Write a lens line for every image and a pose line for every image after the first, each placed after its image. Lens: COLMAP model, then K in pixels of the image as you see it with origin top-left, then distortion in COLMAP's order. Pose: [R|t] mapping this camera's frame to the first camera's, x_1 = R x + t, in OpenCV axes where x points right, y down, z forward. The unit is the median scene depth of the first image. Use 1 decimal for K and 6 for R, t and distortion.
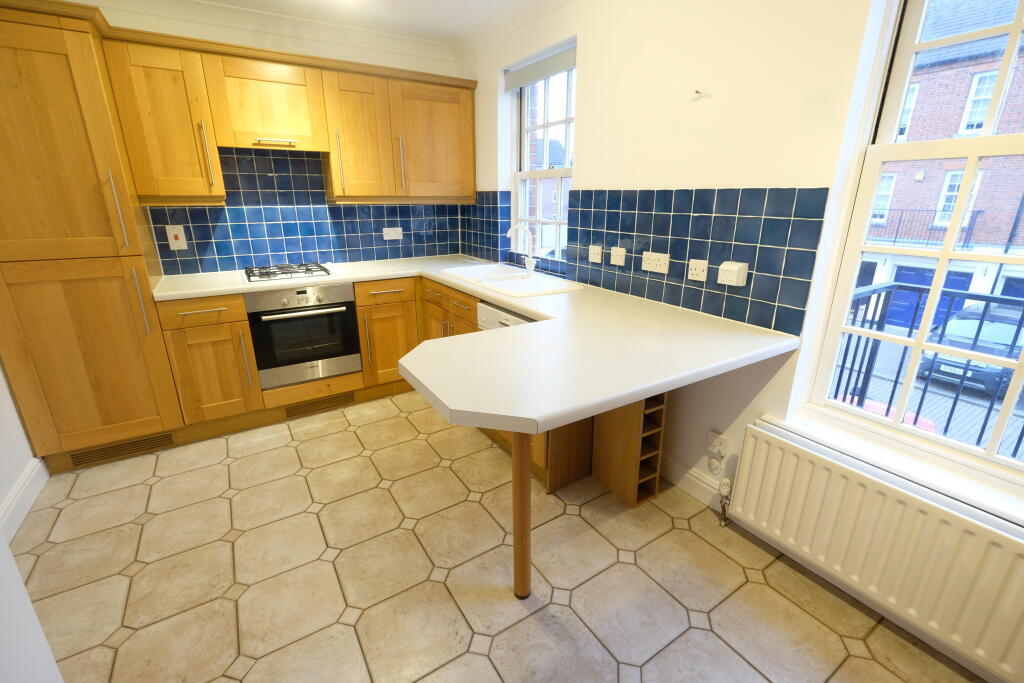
lens RADIAL K [[444.2, 0, 513.3], [0, 444.2, 337.8], [0, 0, 1]] dist [-0.007369, 0.000472]
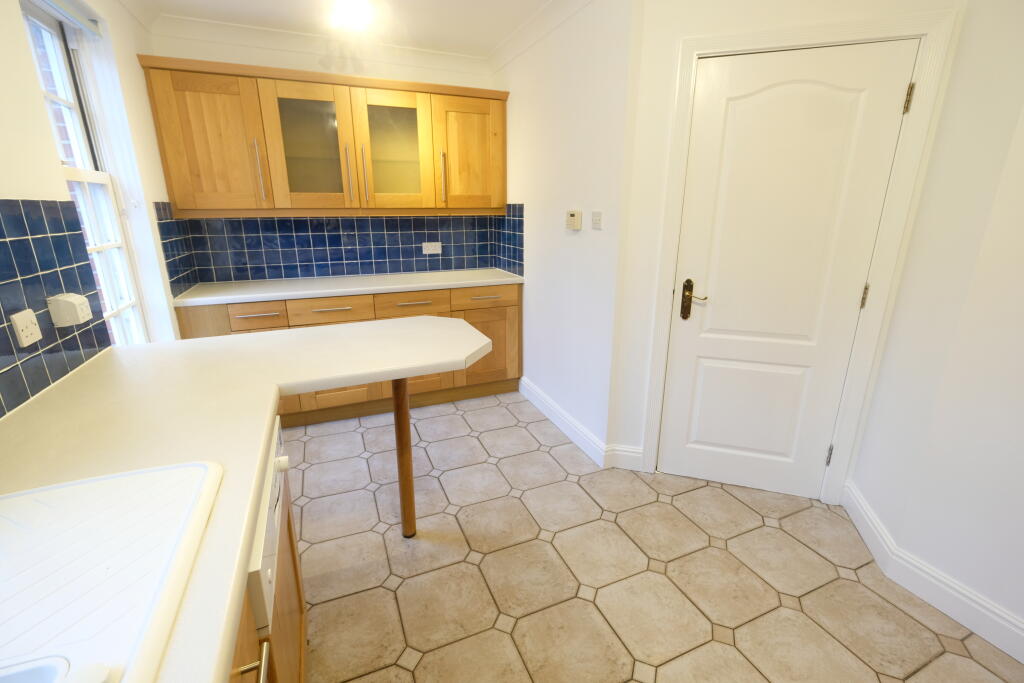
lens RADIAL K [[444.2, 0, 510.7], [0, 444.2, 337.3], [0, 0, 1]] dist [-0.007369, 0.000472]
pose [[-0.986074, -0.048966, 0.158935, -0.290738], [0.048757, 0.828560, 0.557773, -0.368992], [-0.158999, 0.557755, -0.814634, 1.140303]]
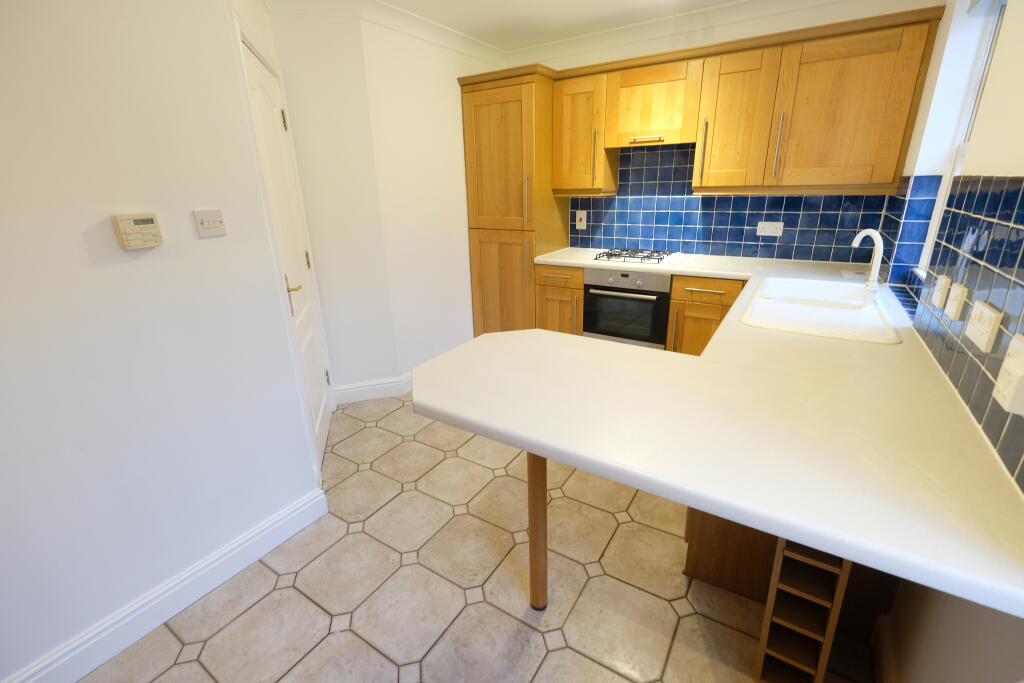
lens RADIAL K [[444.2, 0, 511.9], [0, 444.2, 337.4], [0, 0, 1]] dist [-0.007369, 0.000472]
pose [[0.420086, 0.281594, -0.862689, 0.466466], [-0.251152, 0.949582, 0.187659, -0.104714], [0.872038, 0.137833, 0.469629, 0.283012]]
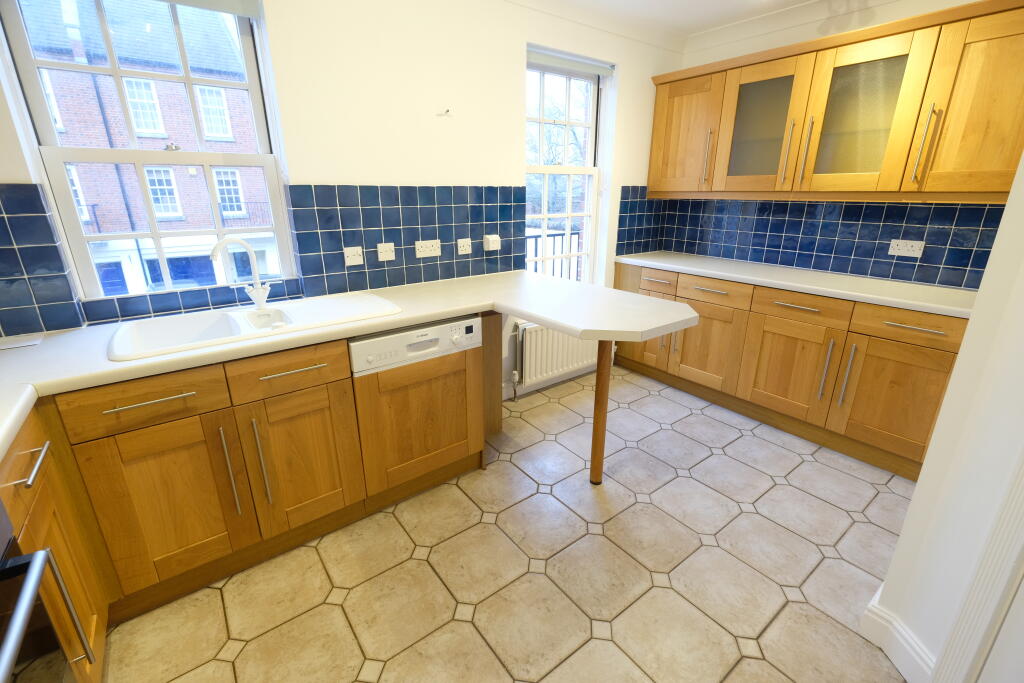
lens RADIAL K [[444.2, 0, 510.6], [0, 444.2, 335.7], [0, 0, 1]] dist [-0.007369, 0.000472]
pose [[-0.077309, -0.312958, 0.946615, -0.774872], [0.306146, 0.896136, 0.321272, -0.242883], [-0.948840, 0.314640, 0.026531, 0.743128]]
